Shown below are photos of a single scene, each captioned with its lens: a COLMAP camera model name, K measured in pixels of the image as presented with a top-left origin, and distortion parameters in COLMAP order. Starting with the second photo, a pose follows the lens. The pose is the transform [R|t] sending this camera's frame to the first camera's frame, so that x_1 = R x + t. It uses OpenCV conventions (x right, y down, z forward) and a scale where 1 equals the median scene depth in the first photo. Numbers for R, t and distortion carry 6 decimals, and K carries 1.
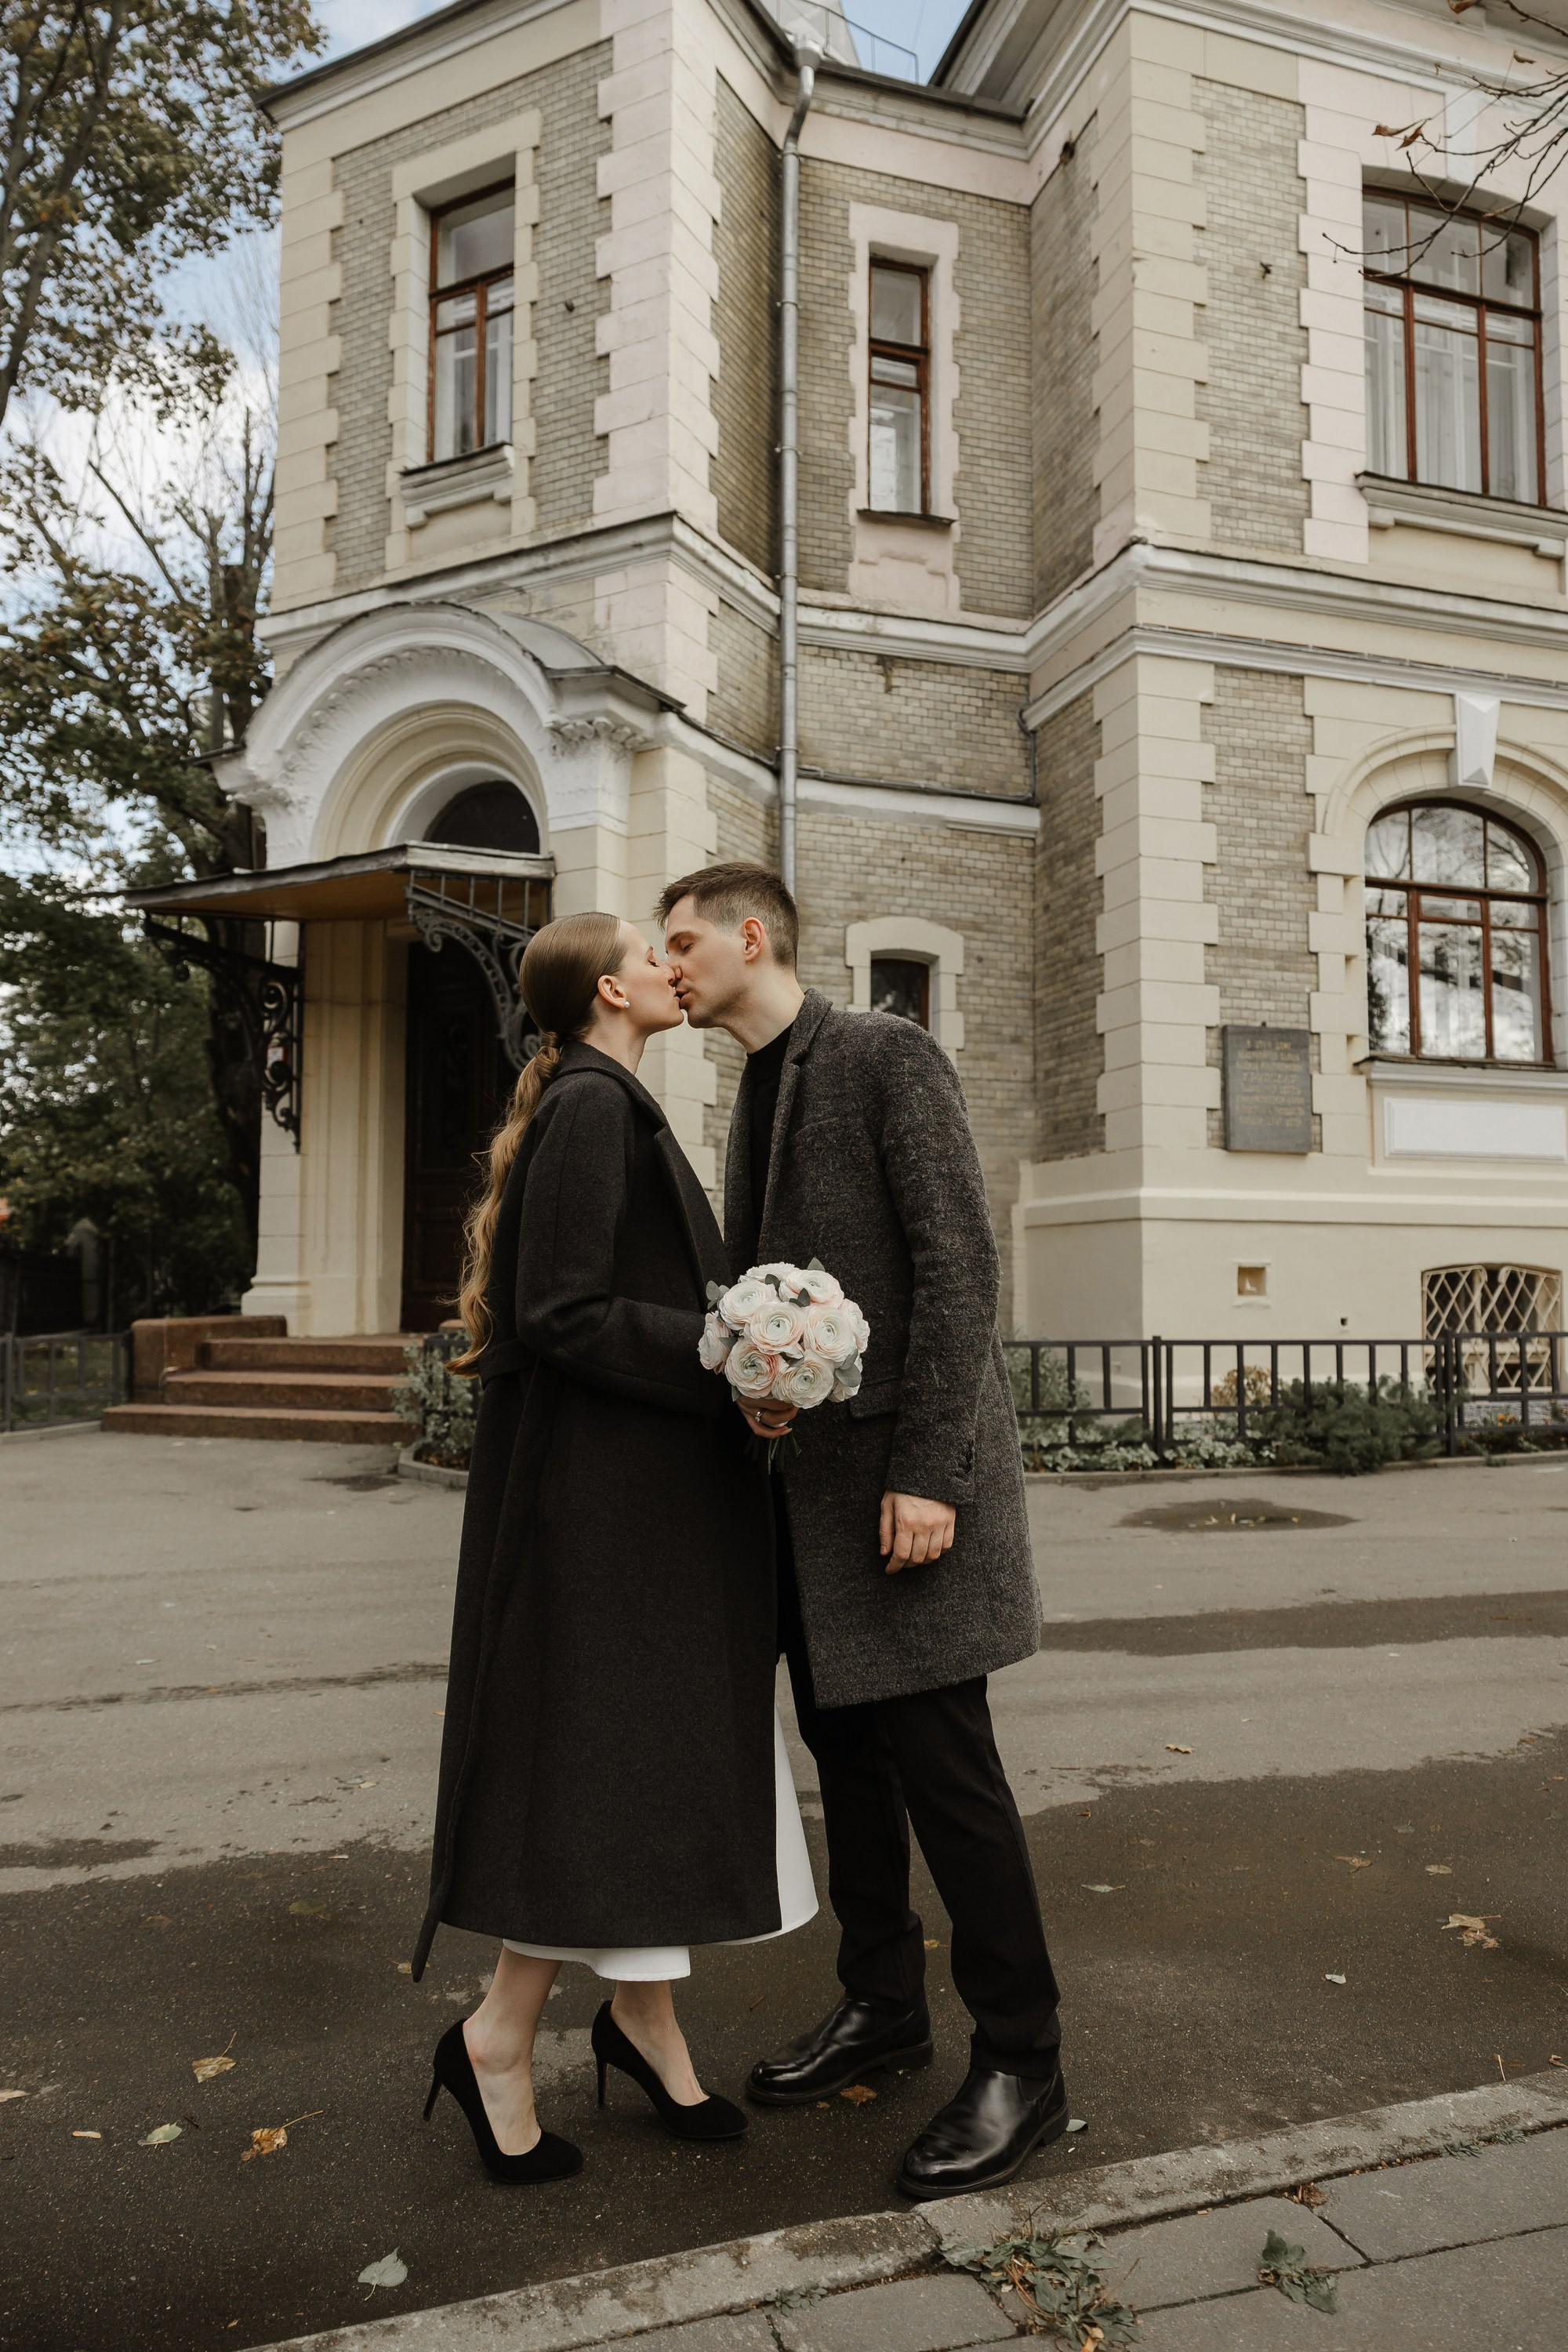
lens RADIAL K [[1601.5, 0, 797.2], [0, 1601.5, 1170.8], [0, 0, 1]] dist [0.001111, 0.003059]
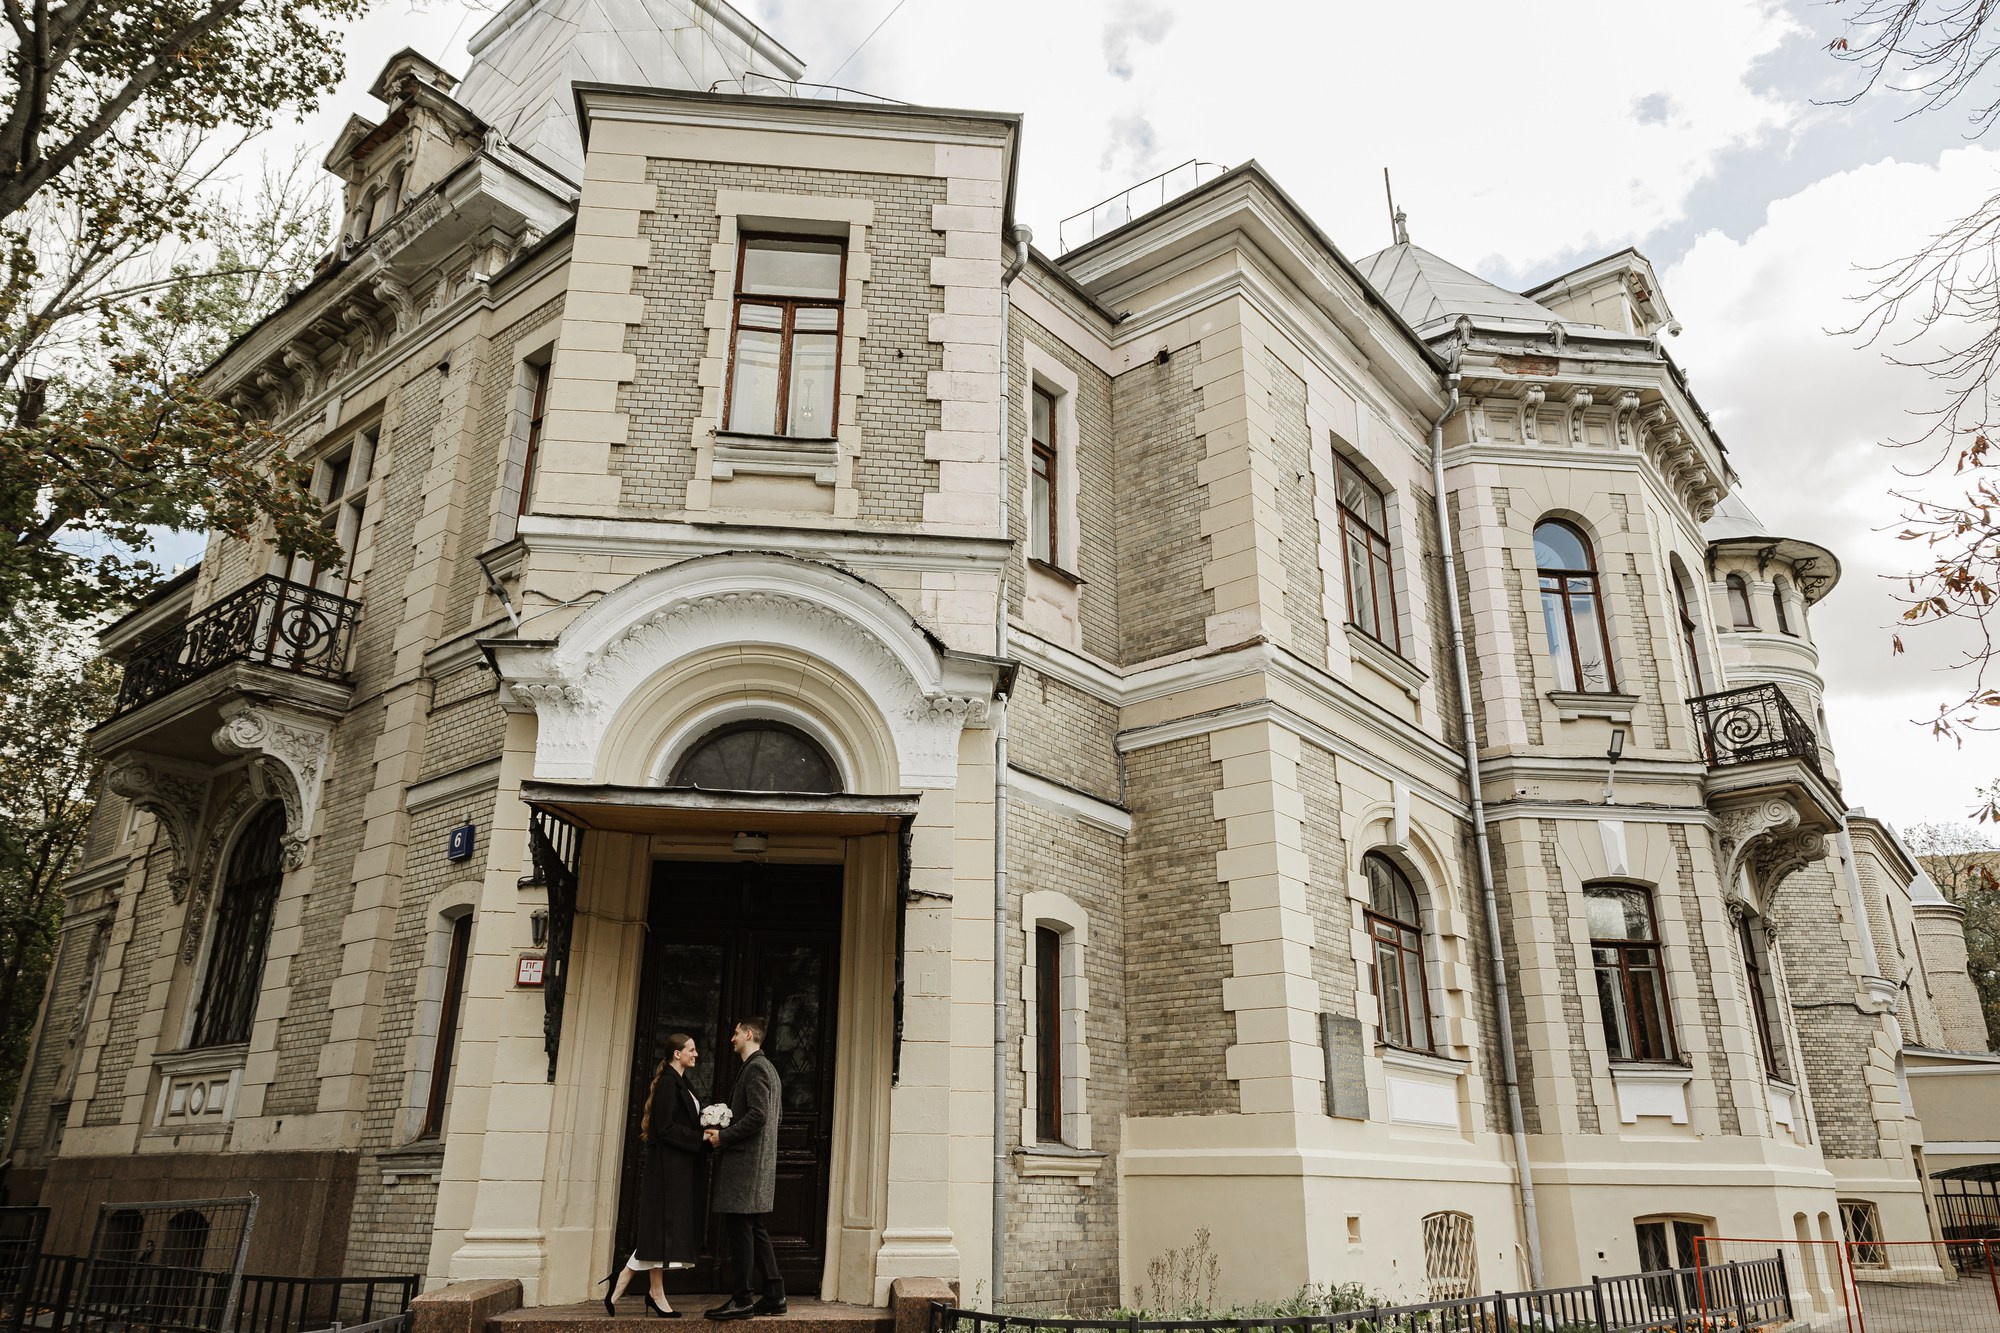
lens RADIAL K [[1361.8, 0, 1006.4], [0, 1361.8, 653.6], [0, 0, 1]] dist [0.001111, 0.003059]
pose [[0.840260, 0.204718, 0.502048, -0.502745], [-0.046957, 0.949974, -0.308778, -0.014752], [-0.540146, 0.235880, 0.807839, 0.175780]]
